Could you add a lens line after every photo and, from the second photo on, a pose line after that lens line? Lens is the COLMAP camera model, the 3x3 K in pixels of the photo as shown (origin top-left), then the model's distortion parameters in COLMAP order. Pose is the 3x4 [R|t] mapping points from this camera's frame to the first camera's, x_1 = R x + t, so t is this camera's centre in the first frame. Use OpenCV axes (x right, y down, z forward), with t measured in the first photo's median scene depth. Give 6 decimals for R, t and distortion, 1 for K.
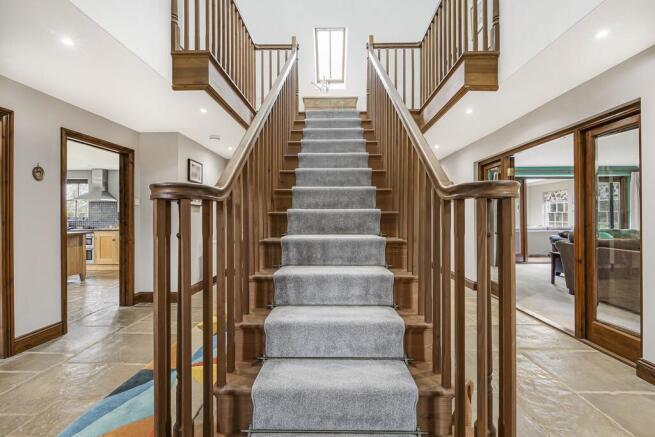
lens RADIAL K [[295.0, 0, 329.5], [0, 295.0, 213.8], [0, 0, 1]] dist [-0.002973, -0.000265]
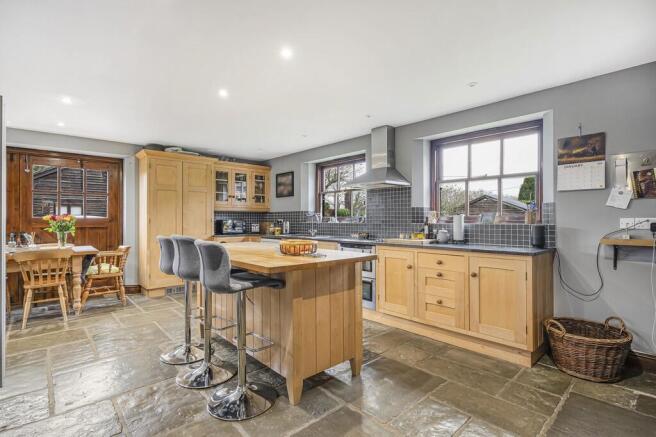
lens RADIAL K [[320.5, 0, 327.8], [0, 320.5, 218.2], [0, 0, 1]] dist [-0.002552, -0.000285]
pose [[0.694043, -0.000489, -0.719933, -0.398327], [0.000365, 1.000000, -0.000328, 0.011385], [0.719933, -0.000035, 0.694043, 0.483892]]
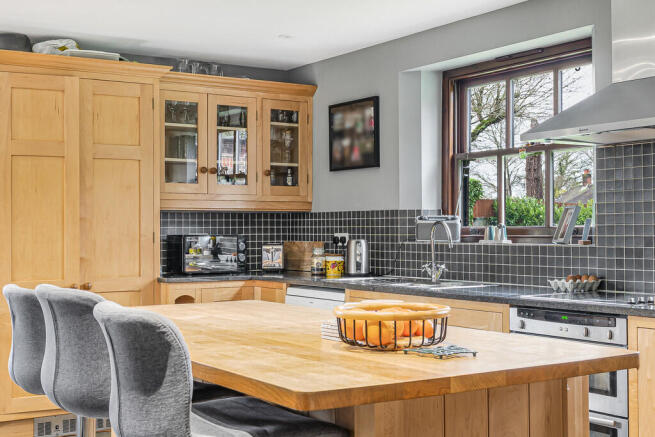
lens RADIAL K [[899.2, 0, 327.8], [0, 899.2, 218.5], [0, 0, 1]] dist [0.004172, 0.000000]
pose [[0.566647, -0.008607, -0.823916, -0.412463], [0.003785, 0.999962, -0.007843, 0.007200], [0.823952, 0.001326, 0.566658, 0.496120]]
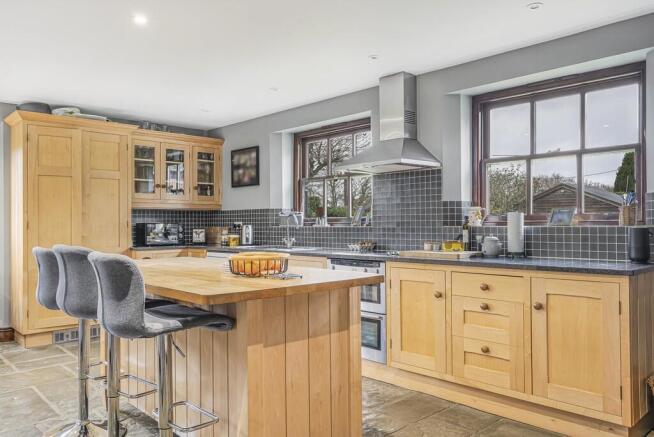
lens RADIAL K [[502.9, 0, 326.7], [0, 502.9, 218.1], [0, 0, 1]] dist [0.004381, -0.001517]
pose [[0.706163, -0.008042, -0.708003, -0.396075], [0.004770, 0.999967, -0.006601, 0.013815], [0.708033, 0.001284, 0.706178, 0.492118]]
